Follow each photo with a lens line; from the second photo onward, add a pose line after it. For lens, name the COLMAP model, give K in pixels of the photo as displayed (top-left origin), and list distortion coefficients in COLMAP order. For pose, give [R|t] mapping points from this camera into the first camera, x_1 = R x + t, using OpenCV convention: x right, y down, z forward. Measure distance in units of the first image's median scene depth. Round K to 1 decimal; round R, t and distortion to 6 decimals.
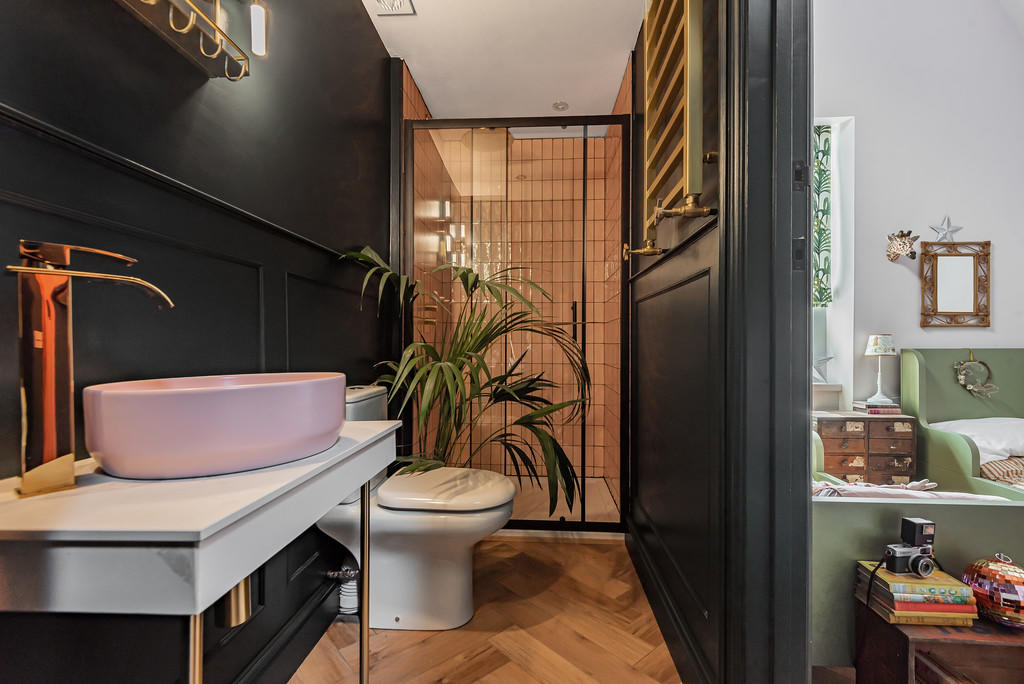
lens RADIAL K [[477.9, 0, 517.0], [0, 477.9, 342.0], [0, 0, 1]] dist [0.011246, -0.000923]
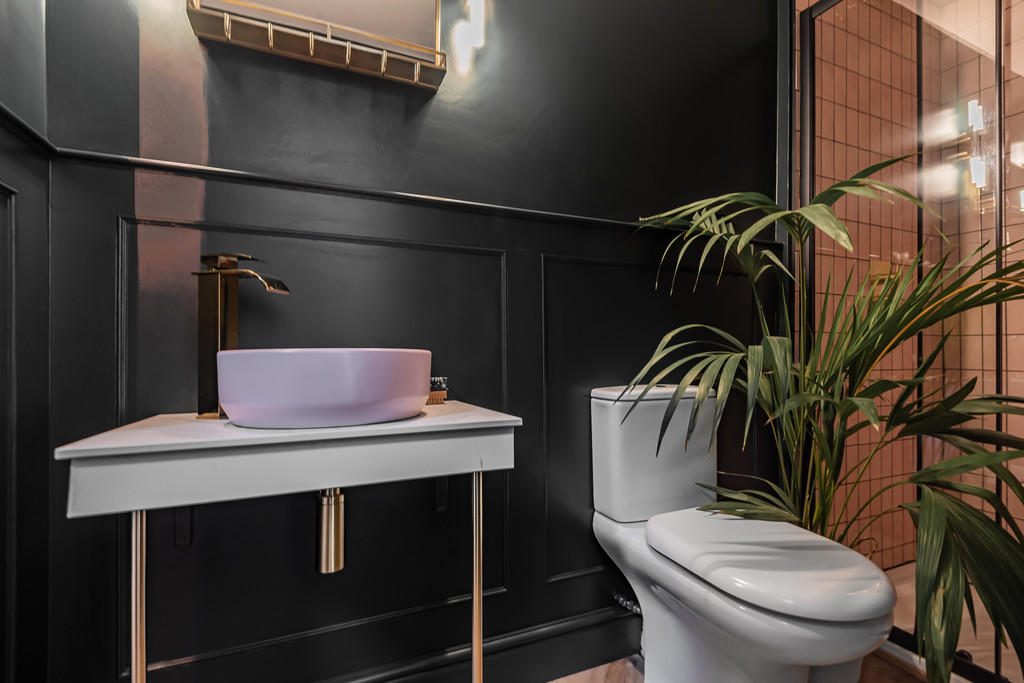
lens RADIAL K [[477.9, 0, 512.9], [0, 477.9, 349.6], [0, 0, 1]] dist [0.011246, -0.000923]
pose [[0.441340, -0.004552, -0.897328, 0.309033], [0.000003, 0.999987, -0.005072, 0.041226], [0.897340, 0.002235, 0.441334, 0.461042]]
